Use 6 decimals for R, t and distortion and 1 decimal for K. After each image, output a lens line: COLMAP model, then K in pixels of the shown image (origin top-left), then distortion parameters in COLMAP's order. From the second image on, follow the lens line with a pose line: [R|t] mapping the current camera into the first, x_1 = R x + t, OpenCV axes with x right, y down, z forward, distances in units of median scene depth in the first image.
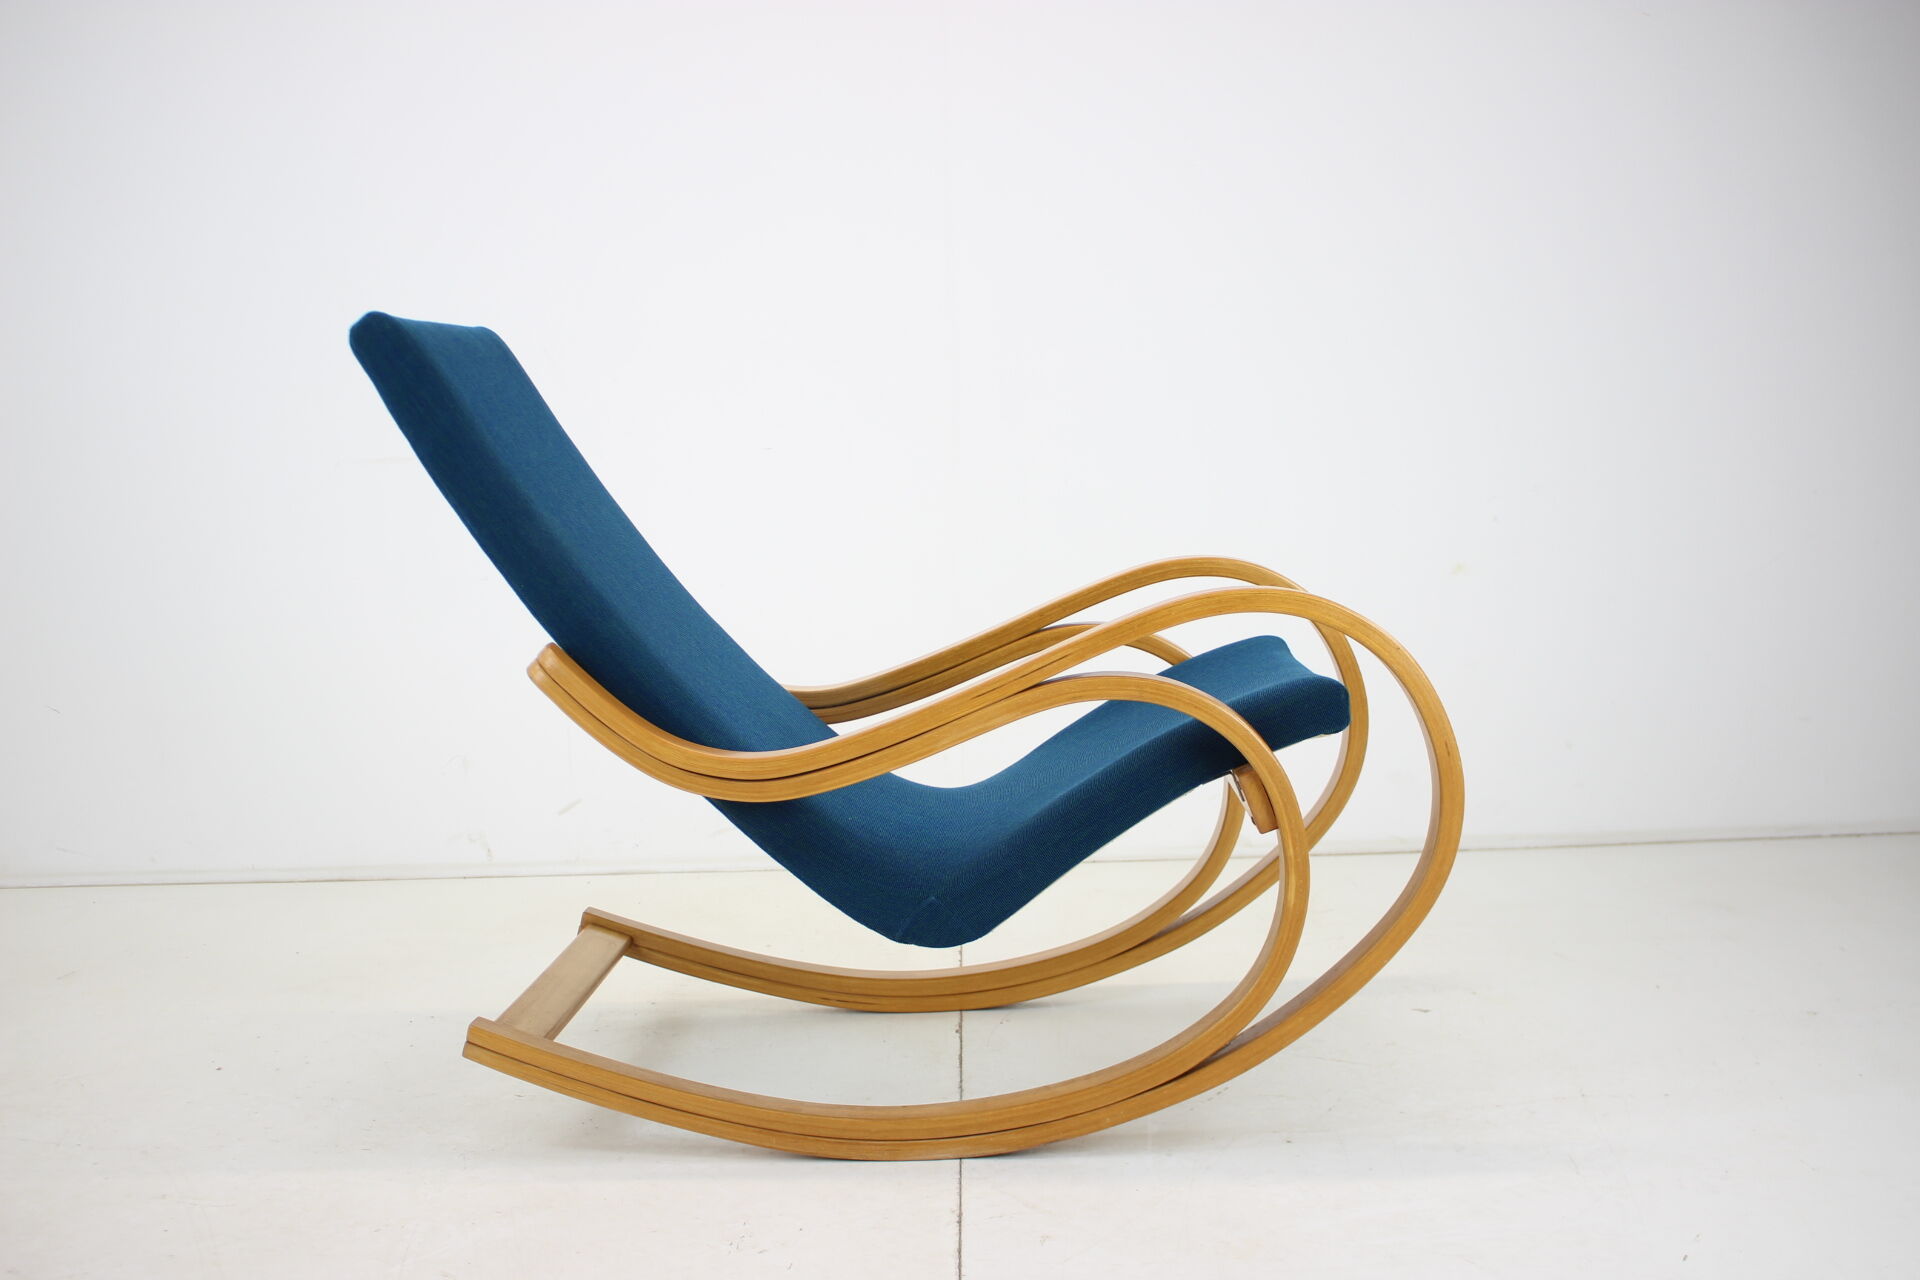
lens RADIAL K [[2072.9, 0, 963.8], [0, 2072.9, 708.9], [0, 0, 1]] dist [-0.107720, 0.019540]
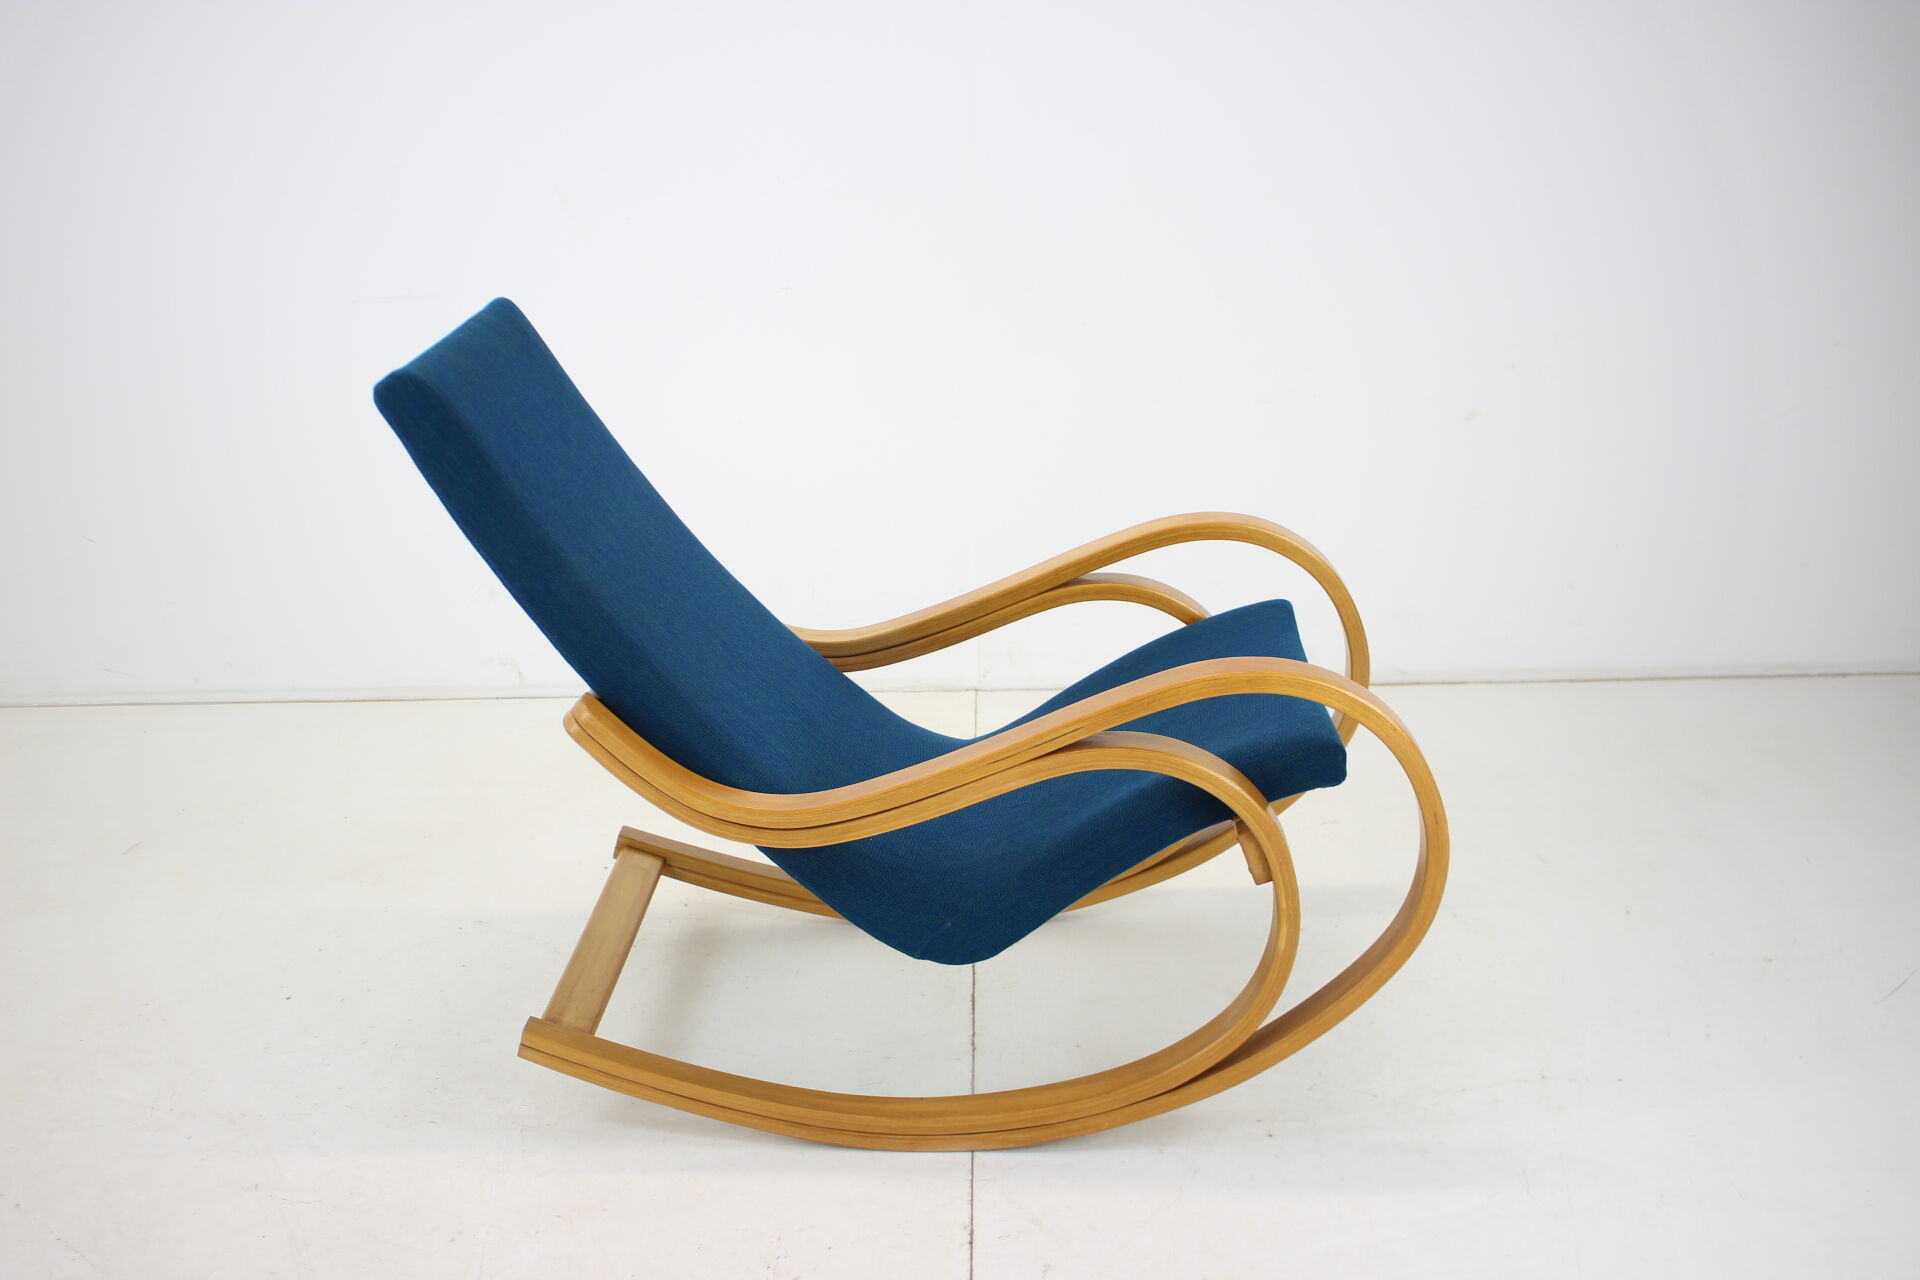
lens RADIAL K [[2072.9, 0, 963.8], [0, 2072.9, 708.9], [0, 0, 1]] dist [-0.107720, 0.019540]
pose [[0.999938, 0.009996, -0.004841, -0.003227], [-0.008486, 0.968832, 0.247574, -0.283524], [0.007165, -0.247517, 0.968857, -0.013669]]
